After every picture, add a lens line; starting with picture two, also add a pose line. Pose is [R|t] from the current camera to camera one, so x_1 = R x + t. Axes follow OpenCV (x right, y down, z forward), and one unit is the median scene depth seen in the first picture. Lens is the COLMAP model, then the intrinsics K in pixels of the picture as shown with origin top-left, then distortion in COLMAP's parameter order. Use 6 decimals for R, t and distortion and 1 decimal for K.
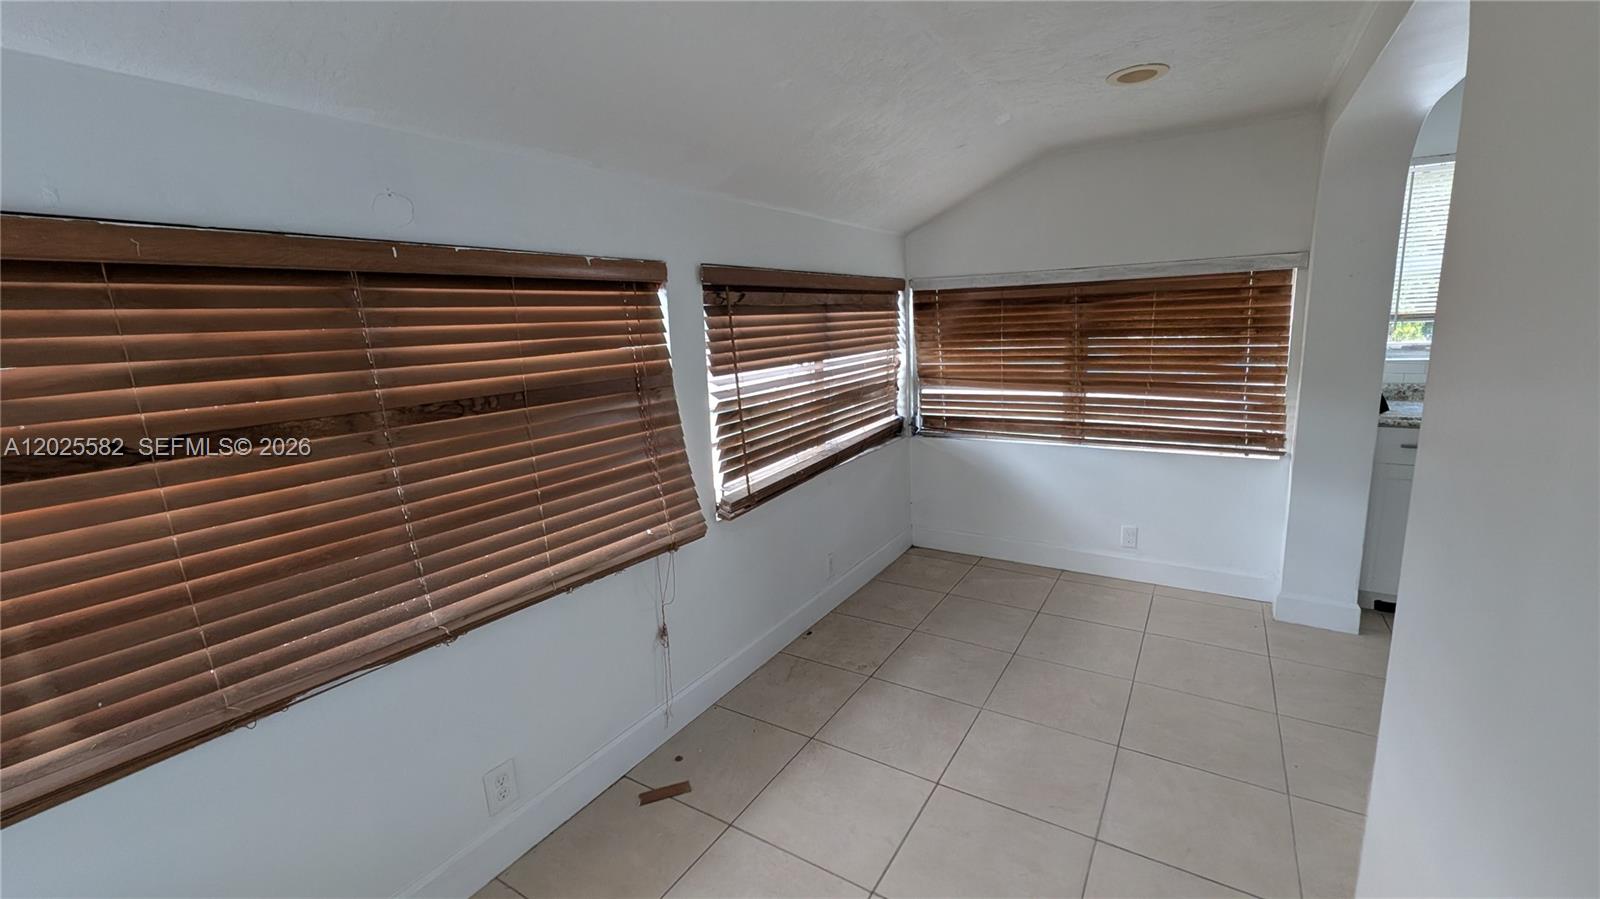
lens RADIAL K [[655.2, 0, 804.0], [0, 655.2, 446.8], [0, 0, 1]] dist [-0.000925, -0.000029]
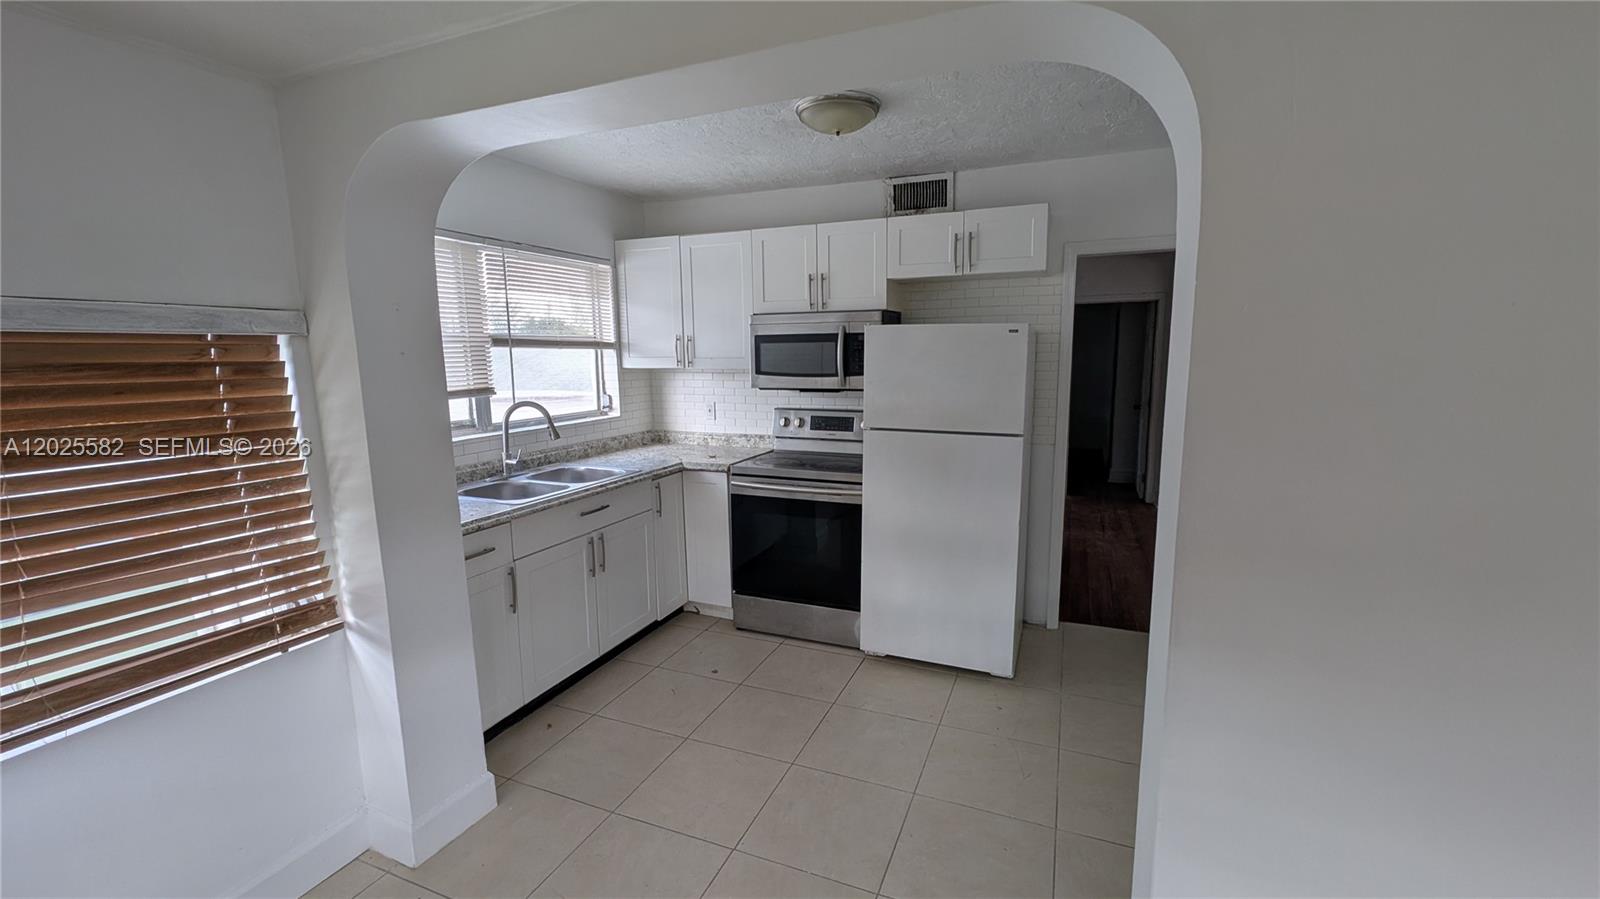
lens RADIAL K [[655.2, 0, 804.0], [0, 655.2, 446.8], [0, 0, 1]] dist [-0.000925, -0.000029]
pose [[-0.166201, -0.099669, 0.981042, 0.050178], [0.204057, 0.969868, 0.133104, -0.125193], [-0.964748, 0.222311, -0.140854, 0.522392]]
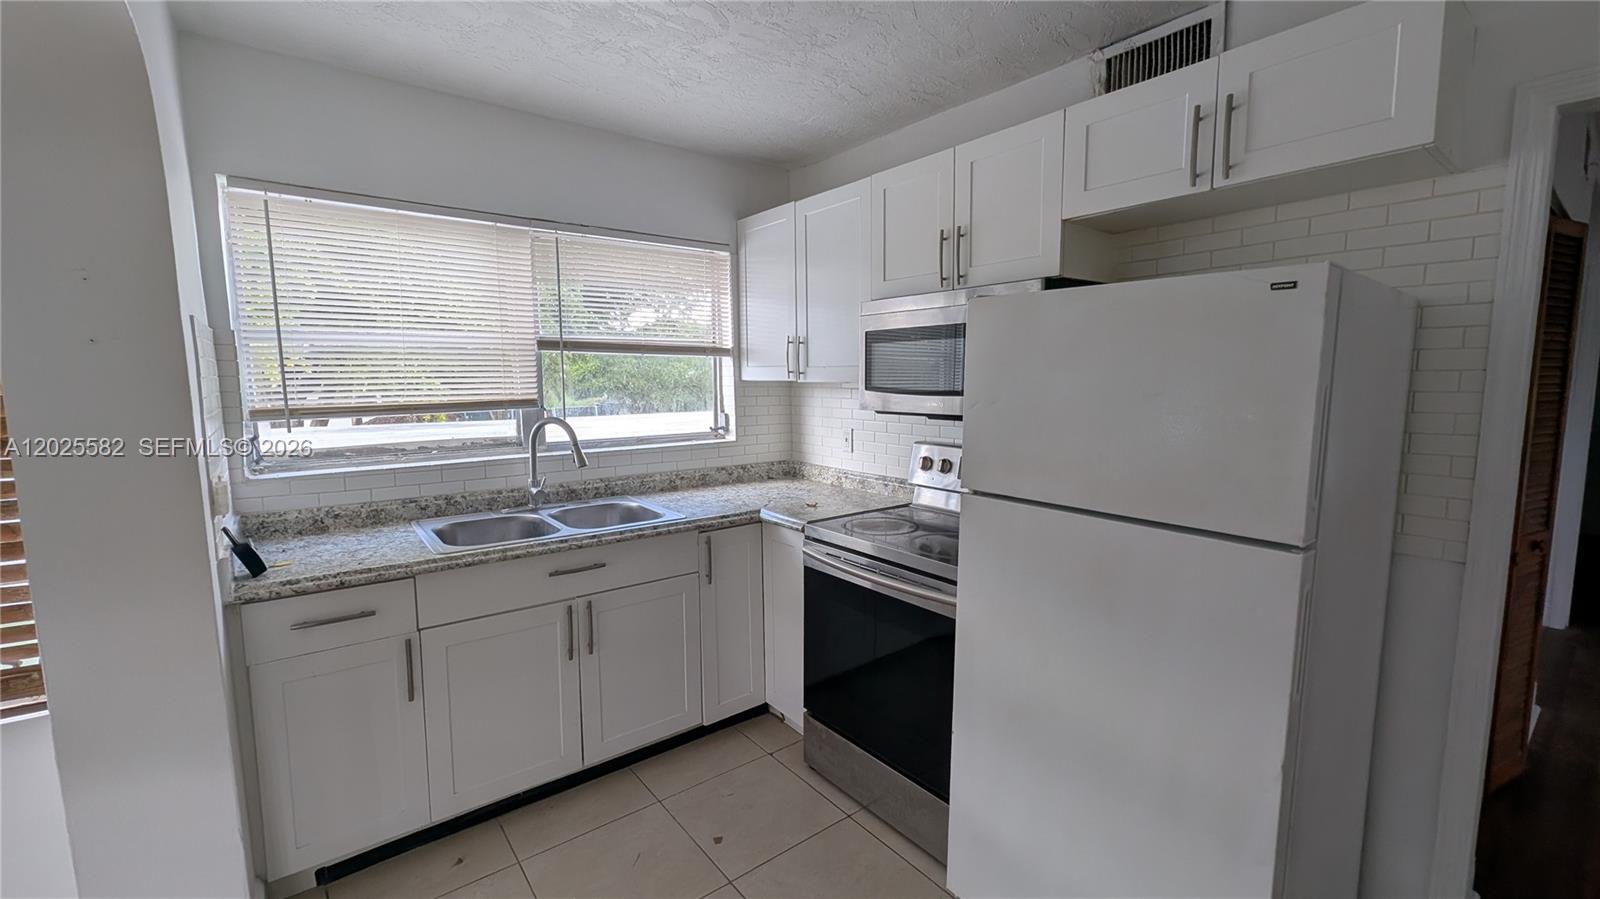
lens RADIAL K [[655.2, 0, 804.0], [0, 655.2, 446.8], [0, 0, 1]] dist [-0.000925, -0.000029]
pose [[0.341813, -0.061281, 0.937768, 0.409000], [0.168964, 0.985618, 0.002821, -0.069045], [-0.924454, 0.157485, 0.347252, 0.259231]]
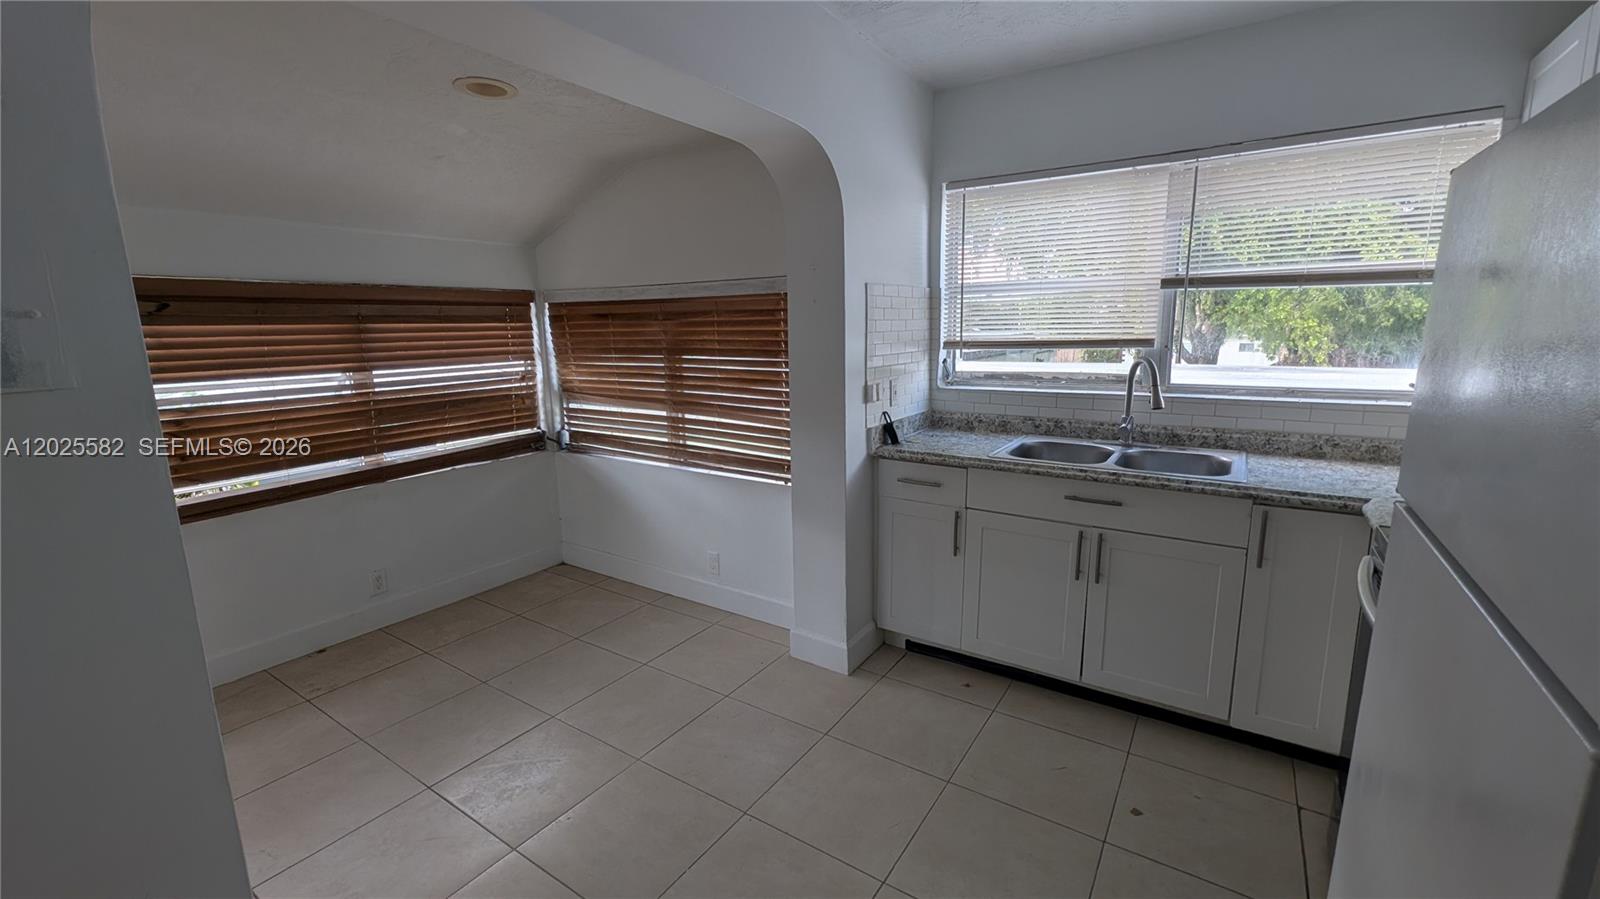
lens RADIAL K [[655.2, 0, 804.0], [0, 655.2, 446.8], [0, 0, 1]] dist [-0.000925, -0.000029]
pose [[0.999283, 0.031034, -0.021687, 0.626127], [-0.031192, 0.999489, -0.007014, -0.030542], [0.021459, 0.007686, 0.999740, 0.034535]]
